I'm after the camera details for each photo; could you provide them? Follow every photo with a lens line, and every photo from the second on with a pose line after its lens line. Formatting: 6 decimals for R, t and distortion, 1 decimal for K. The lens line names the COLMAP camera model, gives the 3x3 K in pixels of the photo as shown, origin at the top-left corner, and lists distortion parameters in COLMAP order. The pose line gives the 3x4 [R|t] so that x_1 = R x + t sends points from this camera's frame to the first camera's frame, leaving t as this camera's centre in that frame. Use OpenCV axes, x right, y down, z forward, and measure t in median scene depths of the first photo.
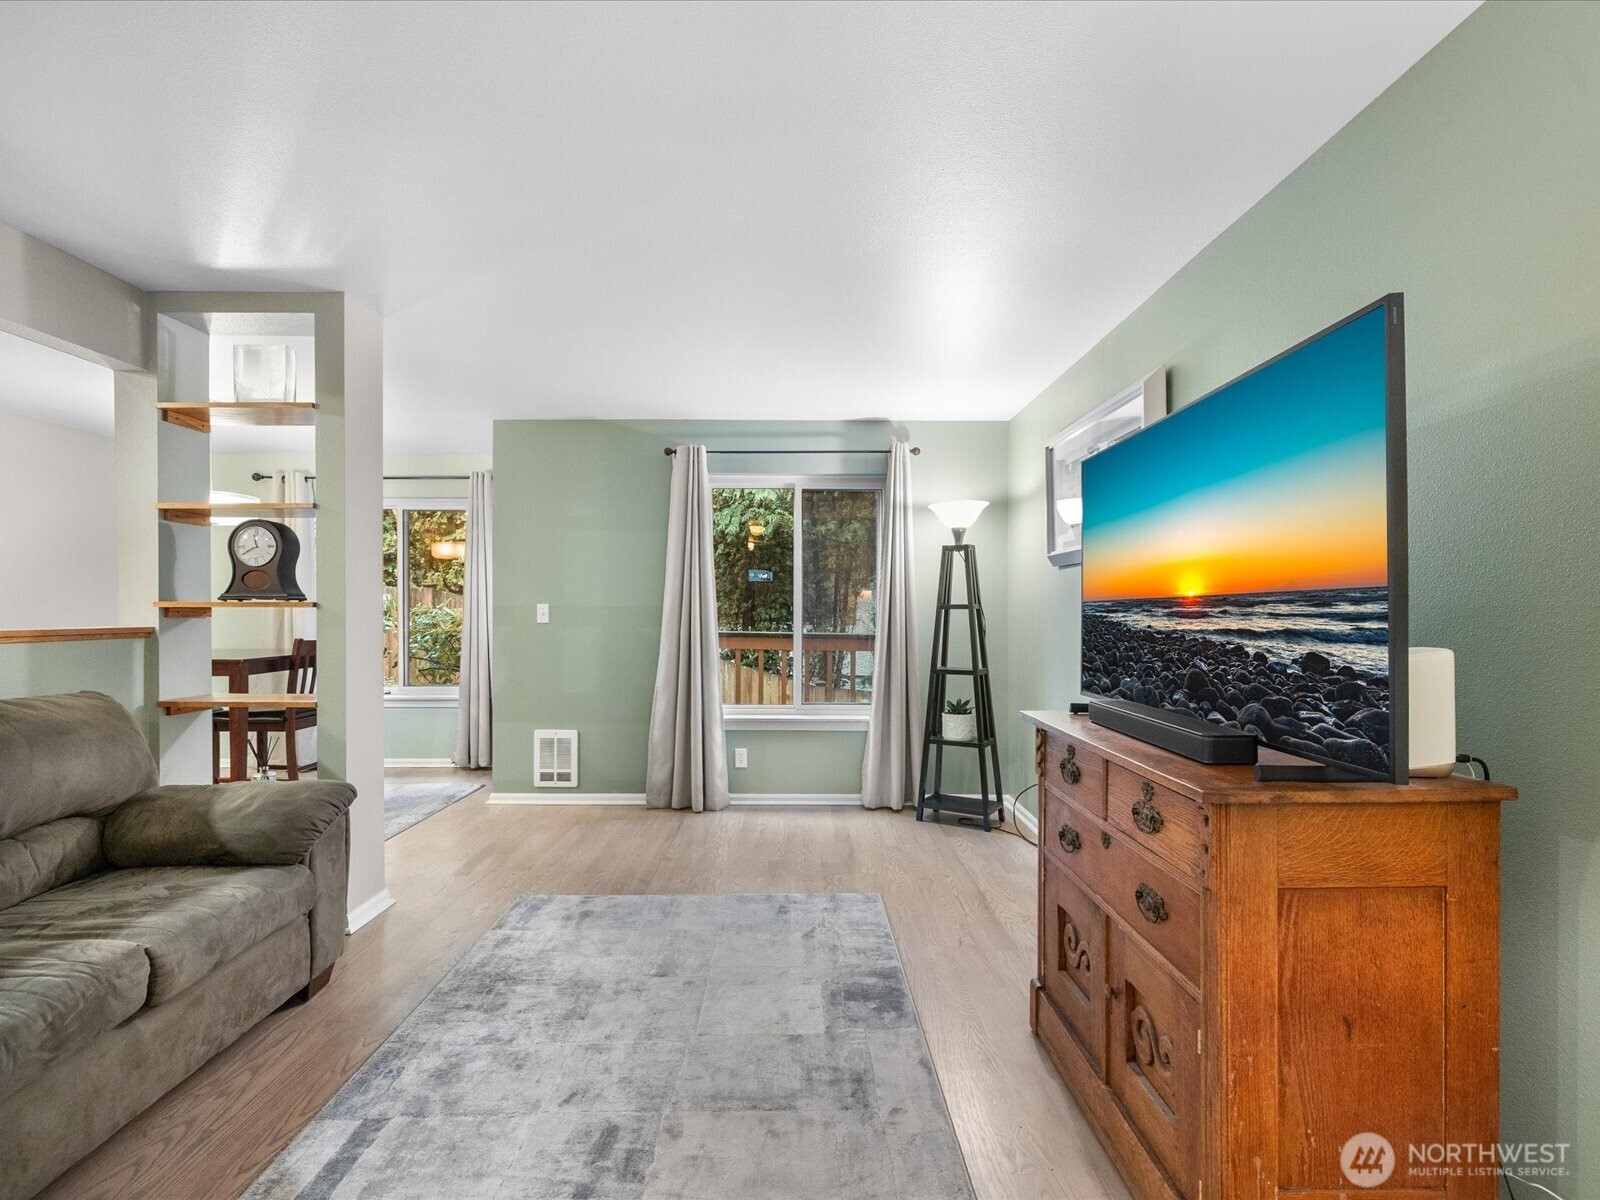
lens RADIAL K [[765.2, 0, 799.2], [0, 765.2, 615.0], [0, 0, 1]] dist [-0.003181, 0.000818]
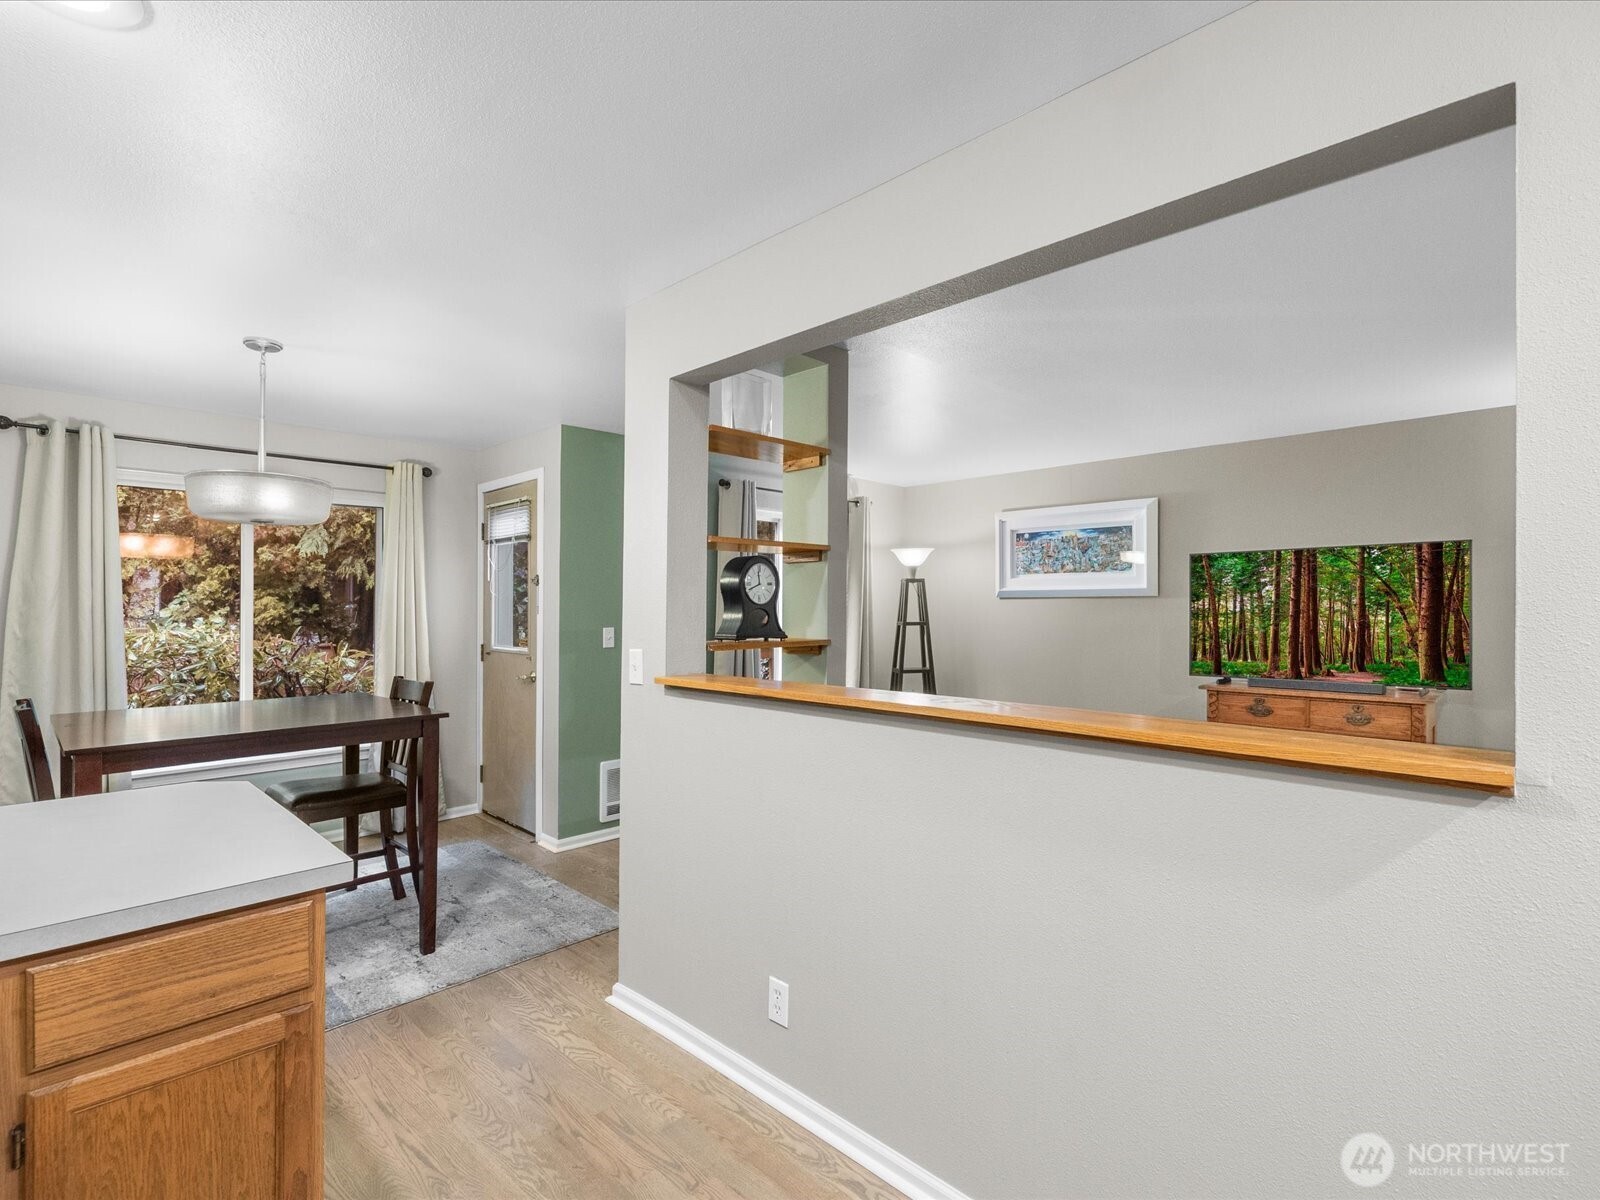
lens RADIAL K [[765.2, 0, 795.2], [0, 765.2, 603.0], [0, 0, 1]] dist [-0.003181, 0.000818]
pose [[0.707662, 0.000526, 0.706551, -0.915145], [0.009234, 0.999907, -0.009993, -0.036119], [-0.706491, 0.013596, 0.707591, 0.183980]]
